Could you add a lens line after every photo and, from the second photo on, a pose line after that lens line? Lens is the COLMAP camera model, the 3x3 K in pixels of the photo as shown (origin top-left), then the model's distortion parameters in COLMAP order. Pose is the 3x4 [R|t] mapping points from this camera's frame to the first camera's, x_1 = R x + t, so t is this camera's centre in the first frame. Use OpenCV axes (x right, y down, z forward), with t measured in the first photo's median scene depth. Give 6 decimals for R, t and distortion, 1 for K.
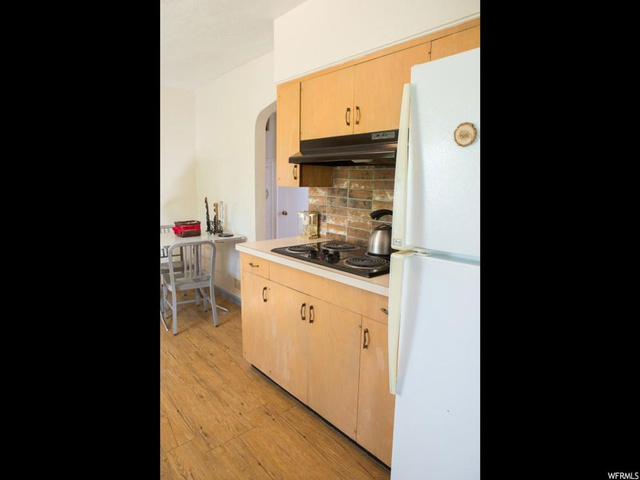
lens RADIAL K [[335.3, 0, 320.0], [0, 335.3, 240.0], [0, 0, 1]] dist [-0.071993, 0.000894]
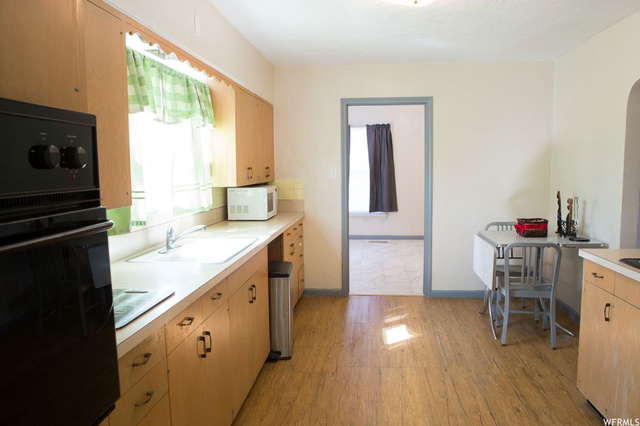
lens RADIAL K [[461.7, 0, 320.0], [0, 461.7, 213.0], [0, 0, 1]] dist [-0.042108, -0.003741]
pose [[0.660411, 0.052814, -0.749045, 0.149988], [-0.101724, 0.994620, -0.019558, 0.008915], [0.743982, 0.089112, 0.662231, -0.235056]]
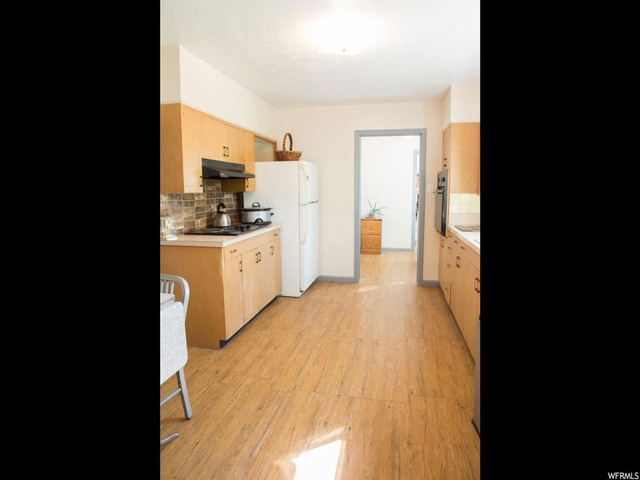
lens RADIAL K [[335.3, 0, 320.0], [0, 335.3, 240.0], [0, 0, 1]] dist [-0.071993, 0.000894]
pose [[-0.575610, -0.134416, 0.806601, -1.172600], [0.131729, 0.958272, 0.253696, -0.207815], [-0.807044, 0.252283, -0.533885, 1.139363]]
